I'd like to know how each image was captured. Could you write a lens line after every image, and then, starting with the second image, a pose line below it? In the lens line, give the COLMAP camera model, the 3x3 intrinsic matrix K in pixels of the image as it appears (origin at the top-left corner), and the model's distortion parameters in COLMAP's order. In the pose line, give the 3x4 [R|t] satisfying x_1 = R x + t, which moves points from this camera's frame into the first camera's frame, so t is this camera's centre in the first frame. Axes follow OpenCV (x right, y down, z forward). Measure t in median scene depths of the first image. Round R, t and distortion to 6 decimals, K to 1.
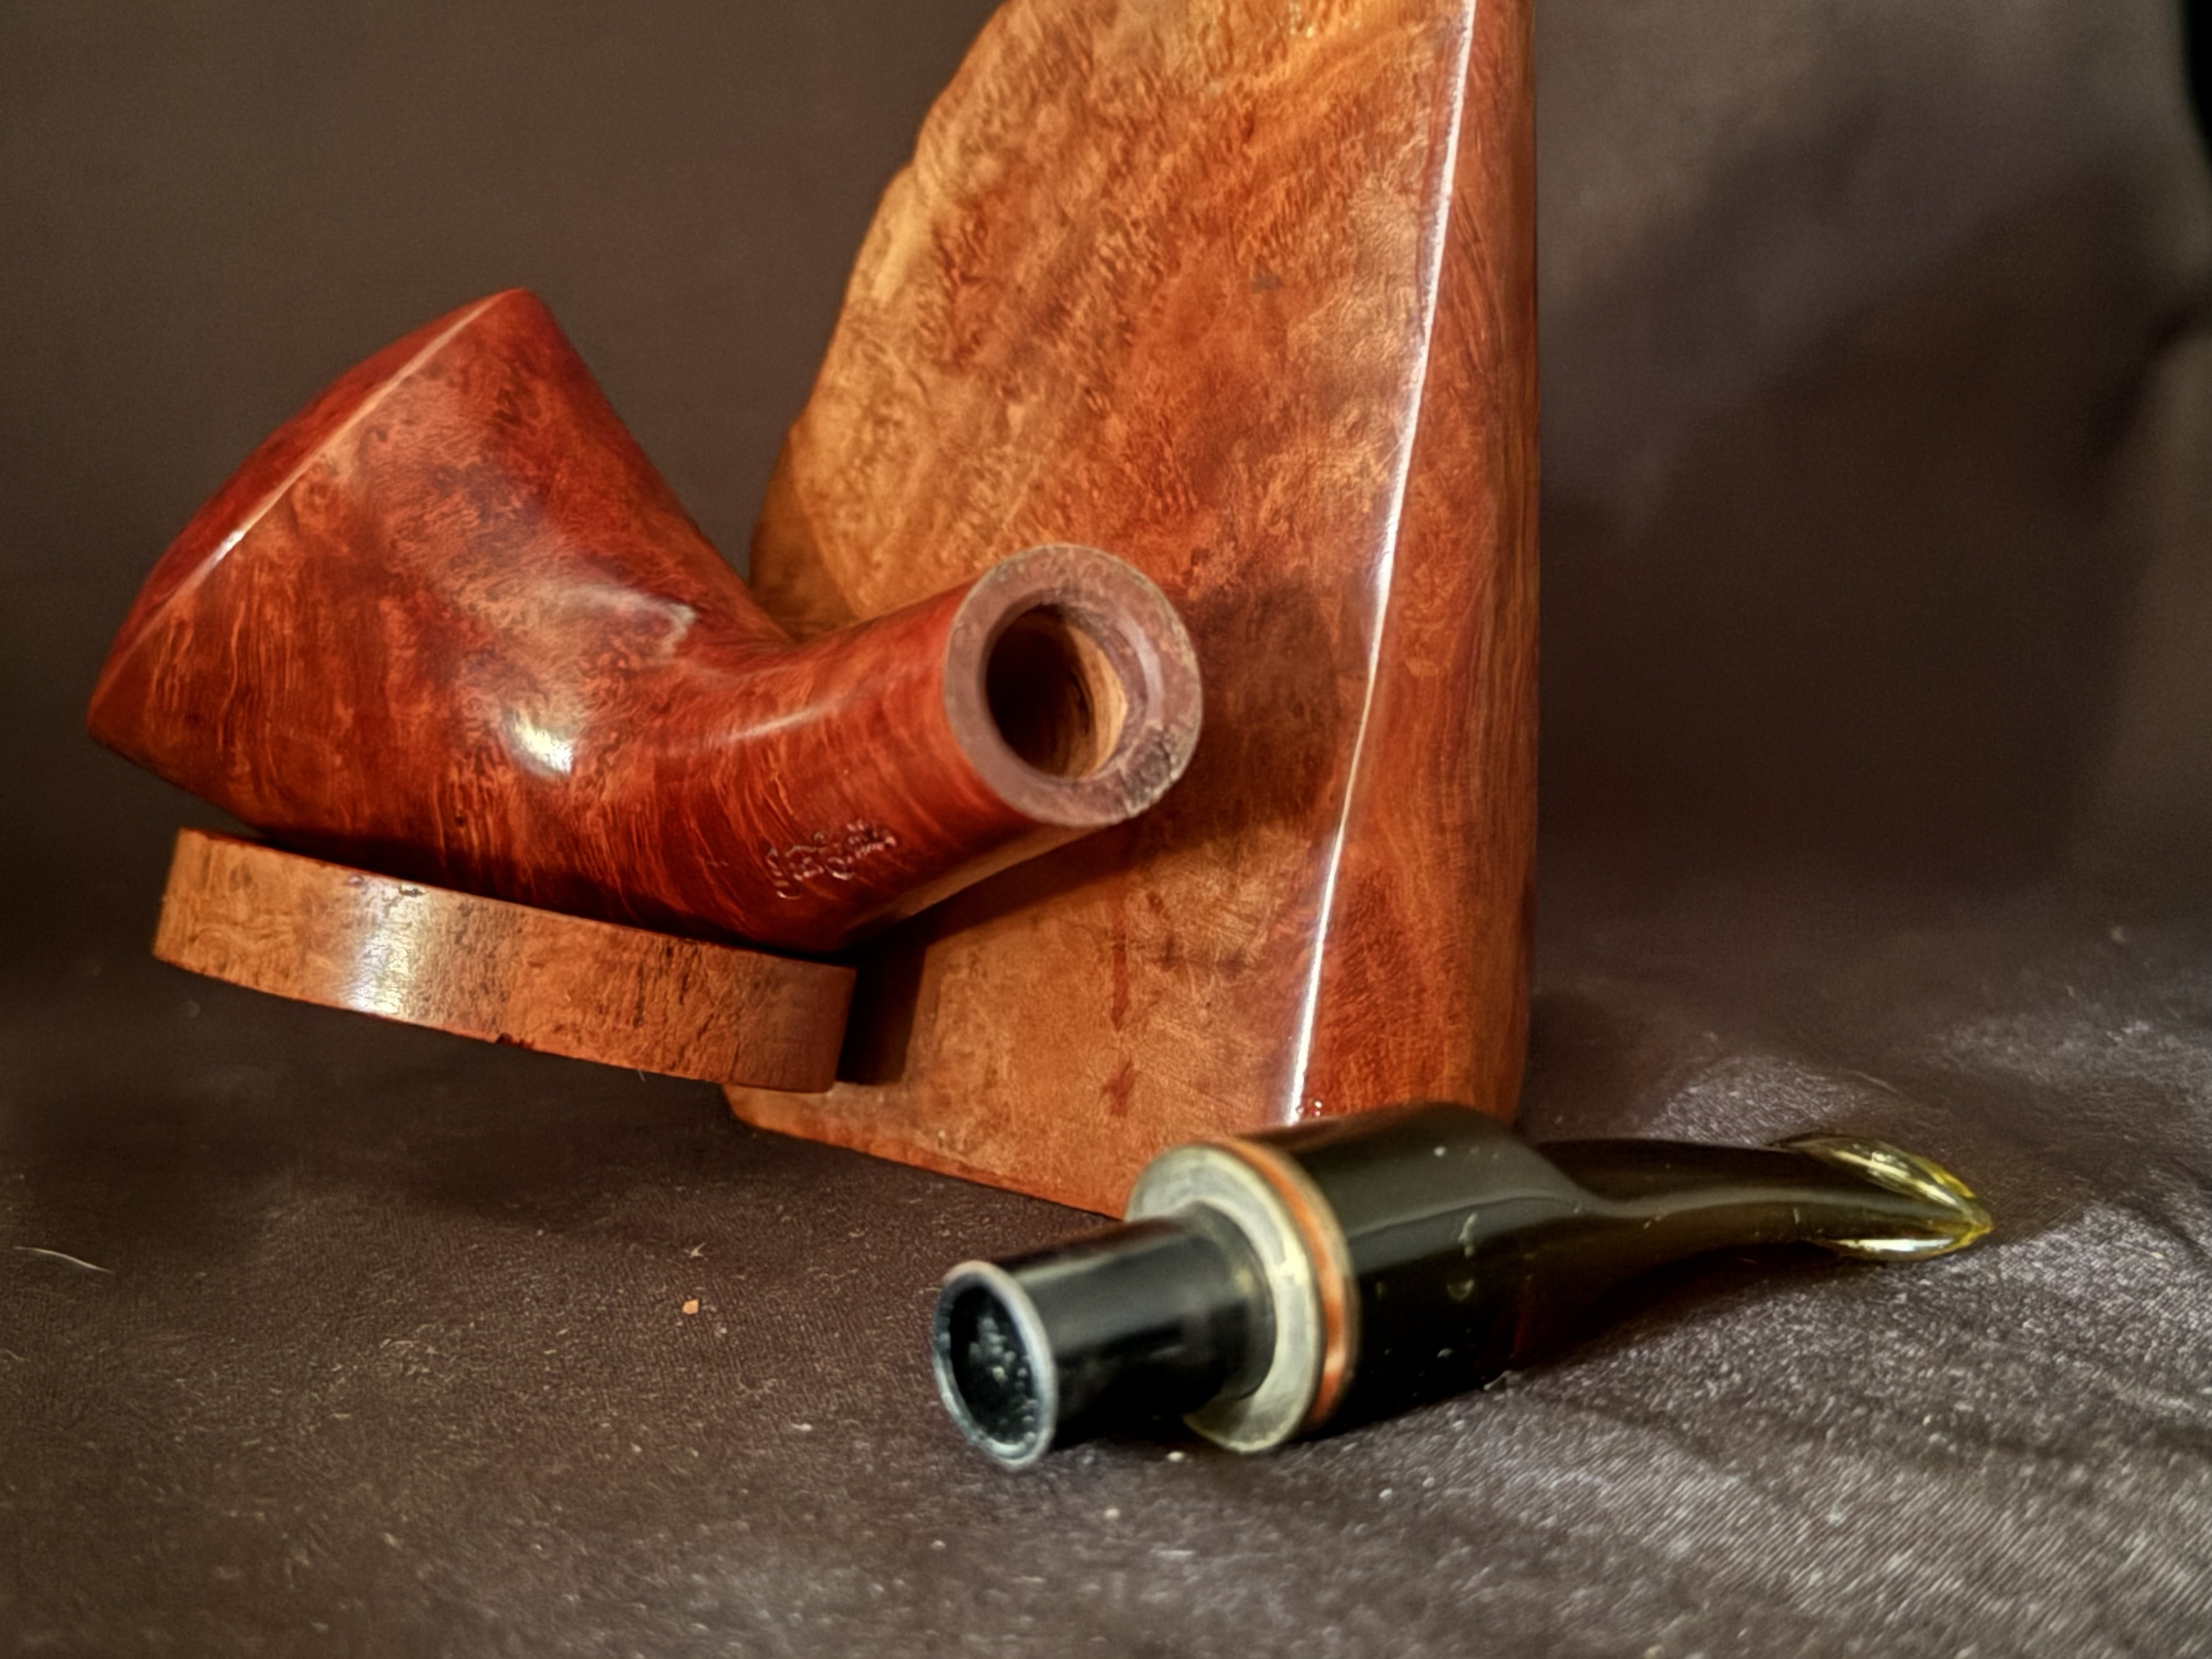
lens RADIAL K [[3604.1, 0, 1106.0], [0, 3604.1, 829.5], [0, 0, 1]] dist [0.070873, 0.077115]
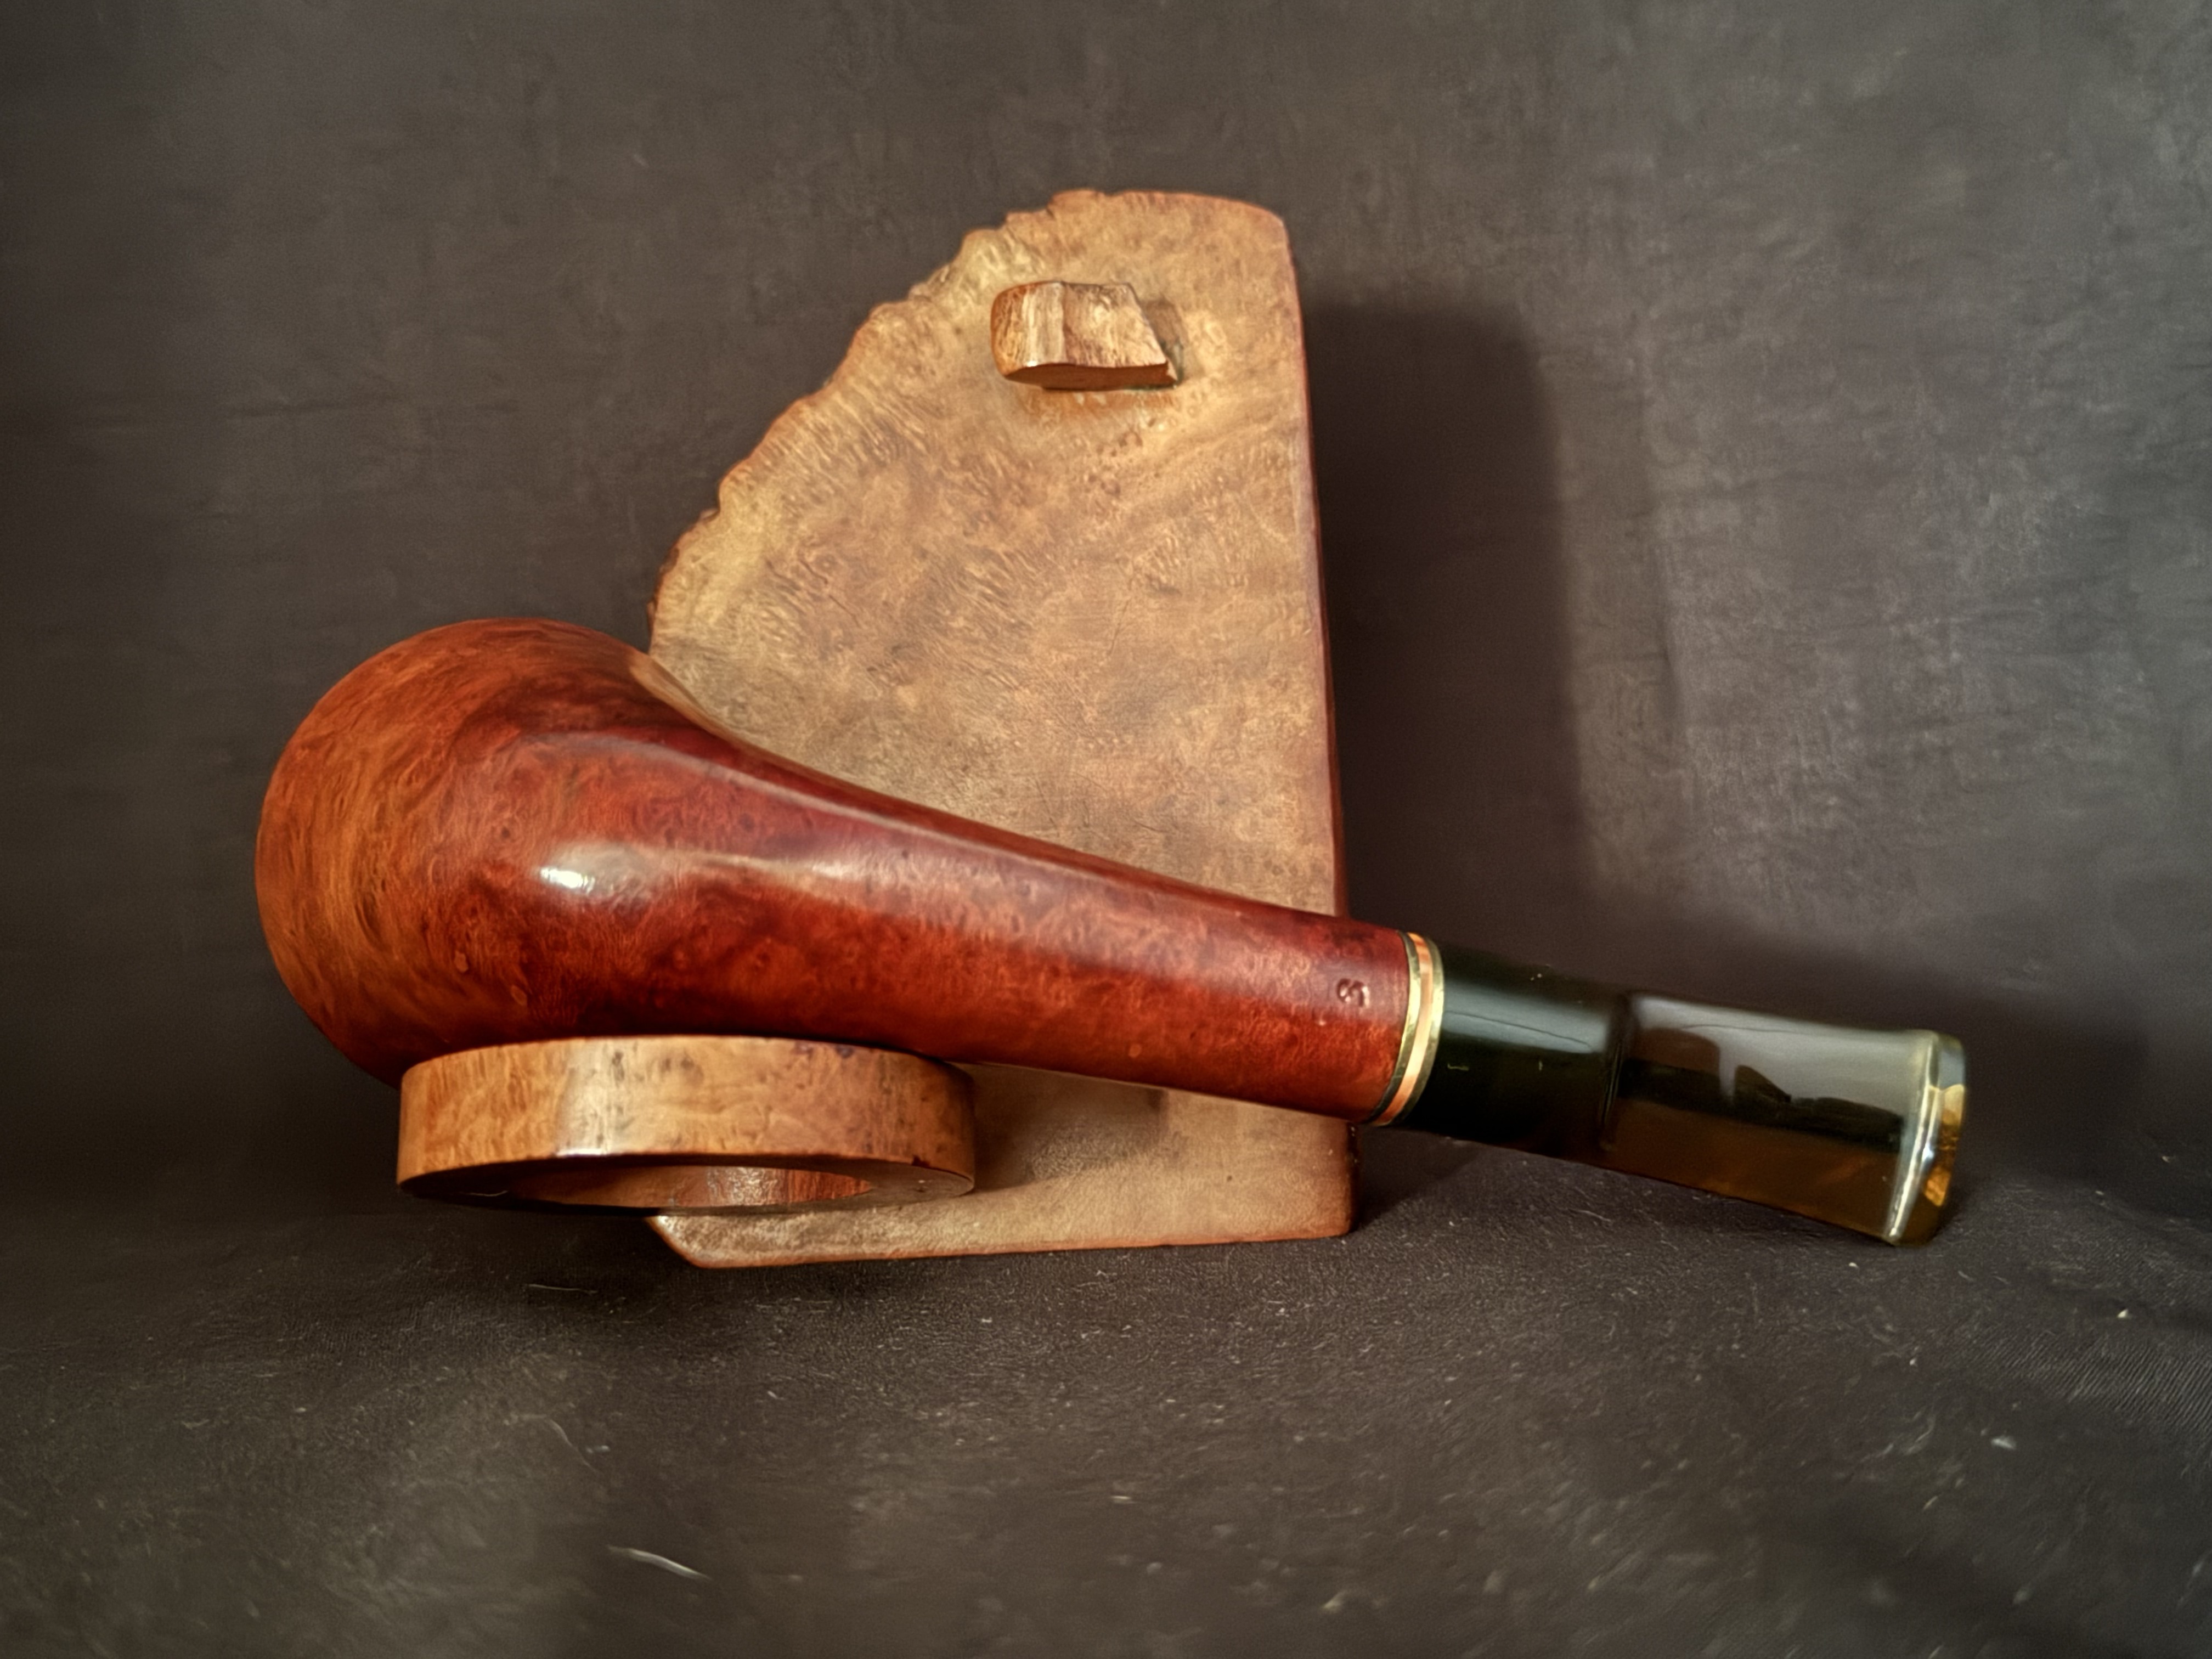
lens RADIAL K [[2647.5, 0, 1106.0], [0, 2647.5, 829.5], [0, 0, 1]] dist [0.135529, -0.019959]
pose [[0.675688, -0.036599, 0.736279, -0.749362], [0.132398, 0.988552, -0.072364, 0.018568], [-0.725201, 0.146378, 0.672798, 0.297610]]
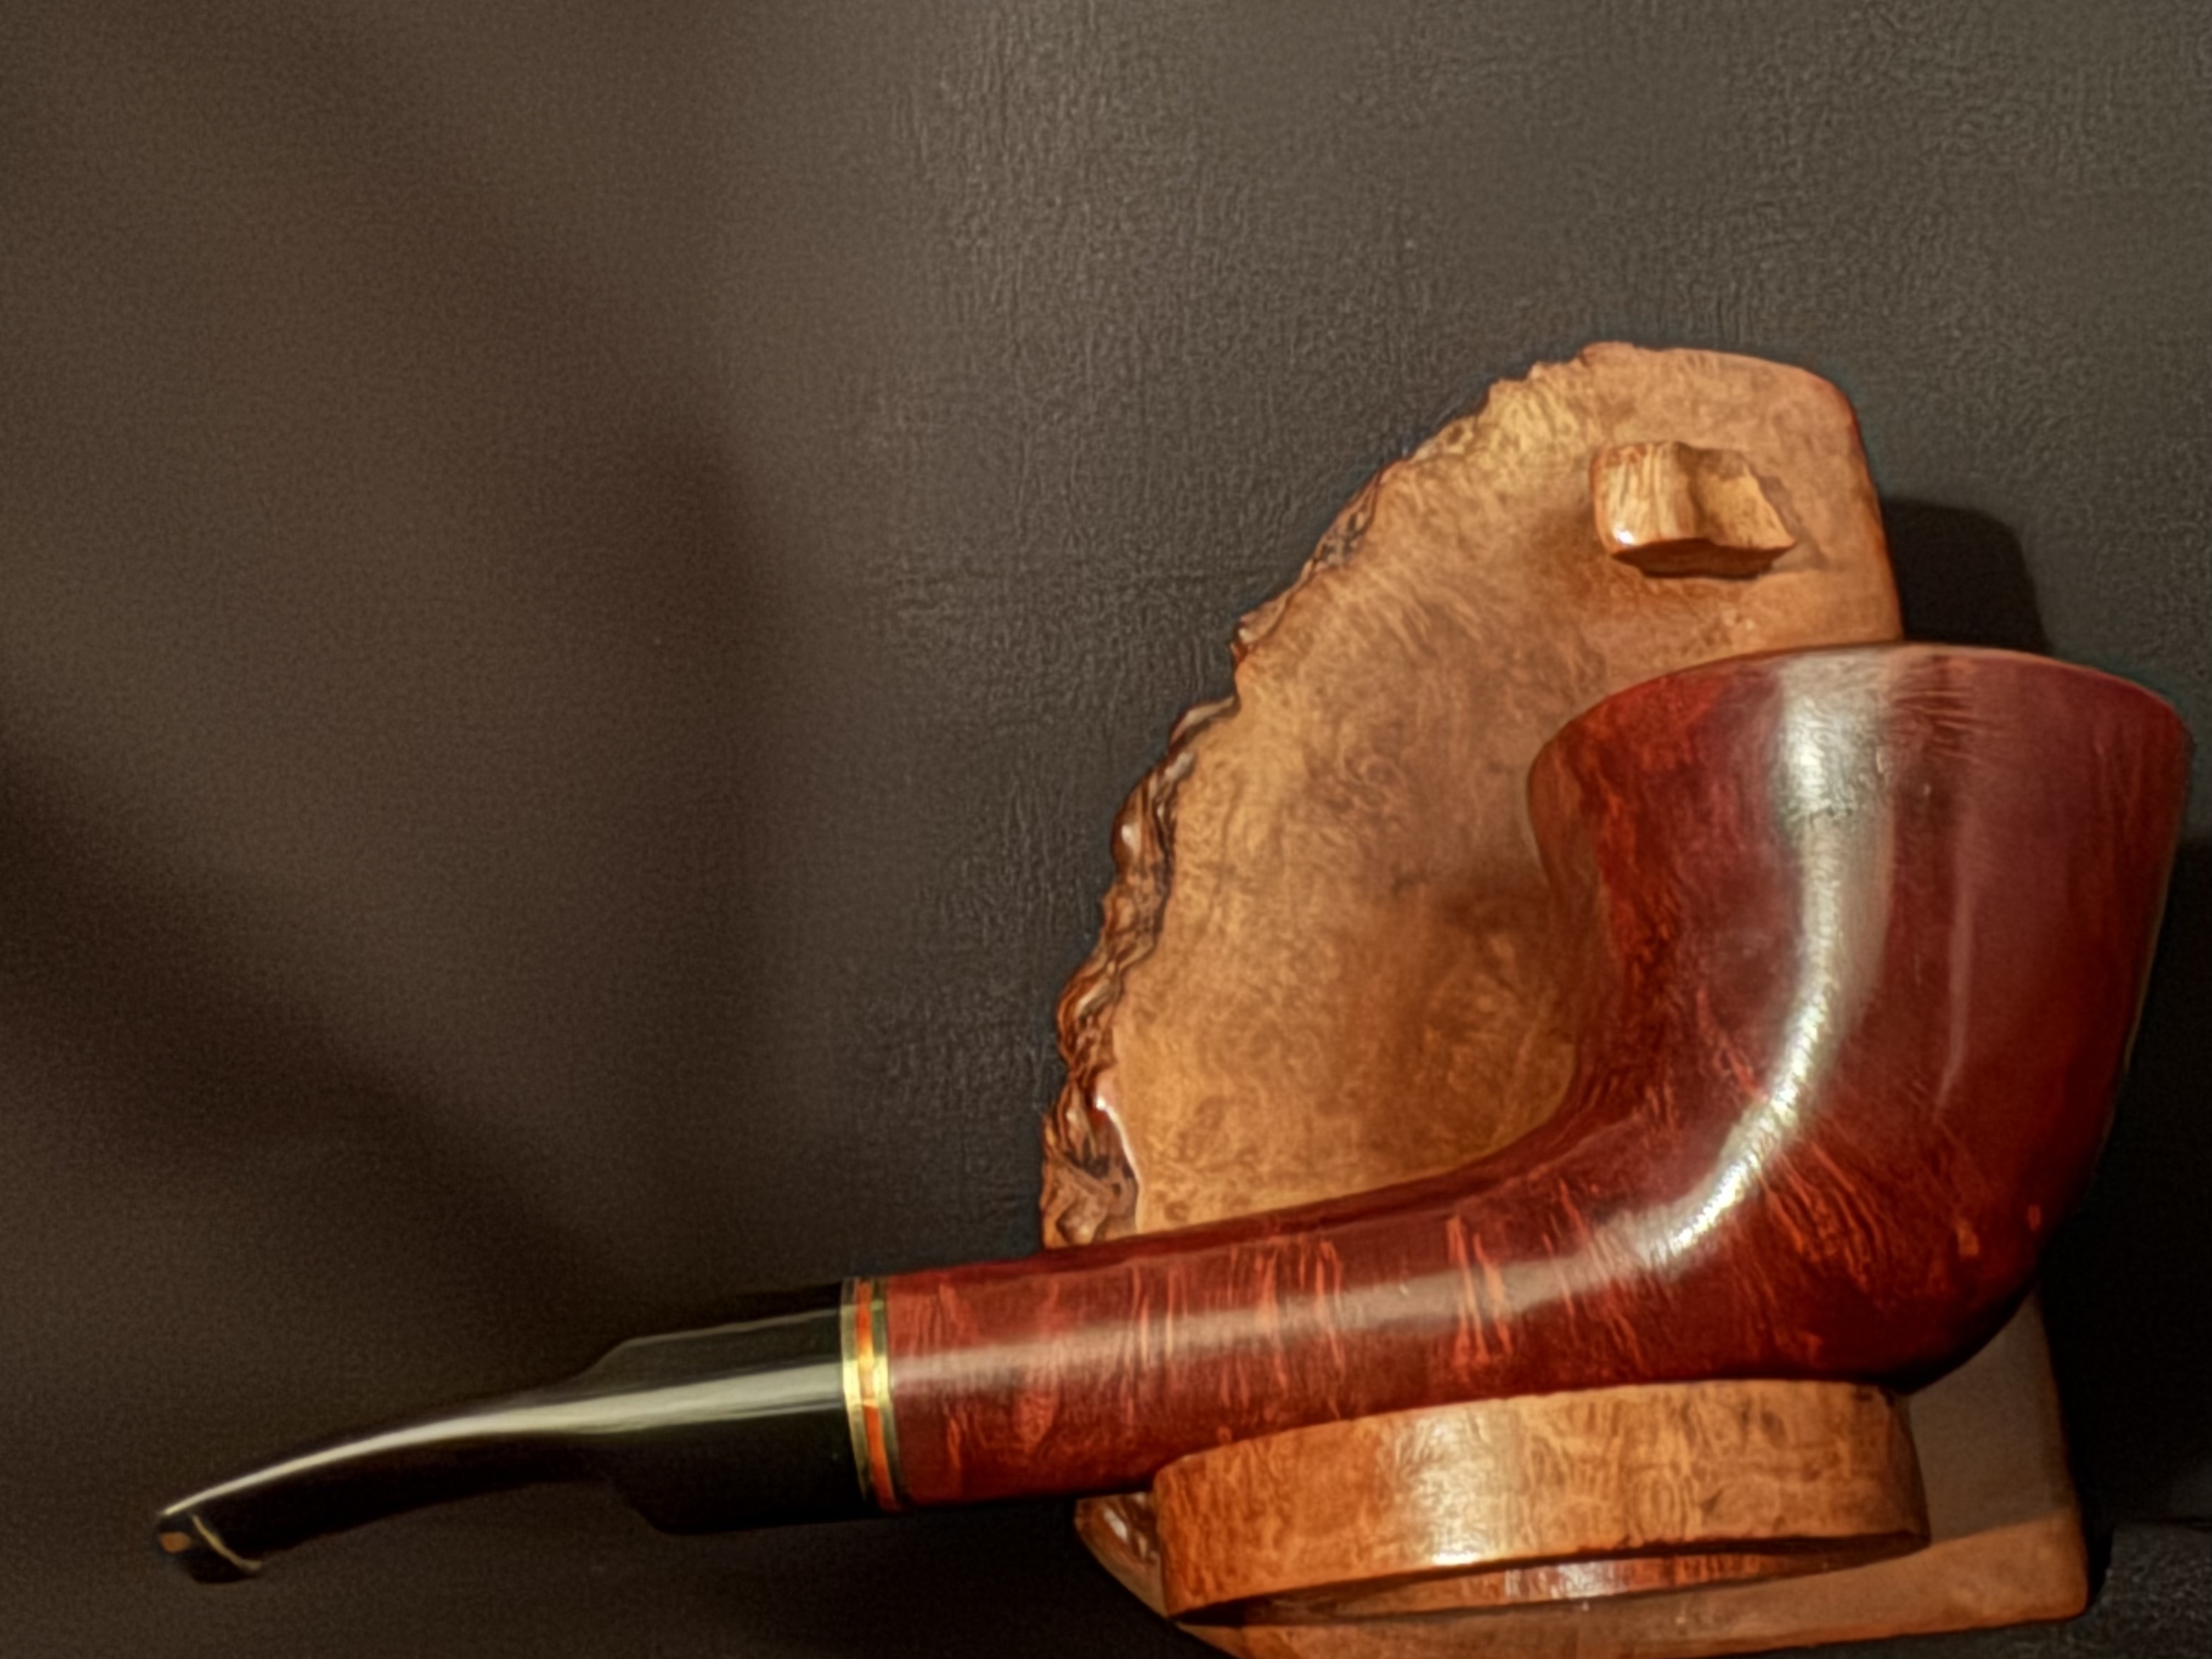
lens RADIAL K [[2970.0, 0, 817.8], [0, 2970.0, 833.3], [0, 0, 1]] dist [-0.009102, -0.020376]
pose [[0.455758, 0.055376, 0.888379, -0.954348], [0.148460, 0.979353, -0.137210, -0.058188], [-0.877635, 0.194423, 0.438128, 0.827837]]
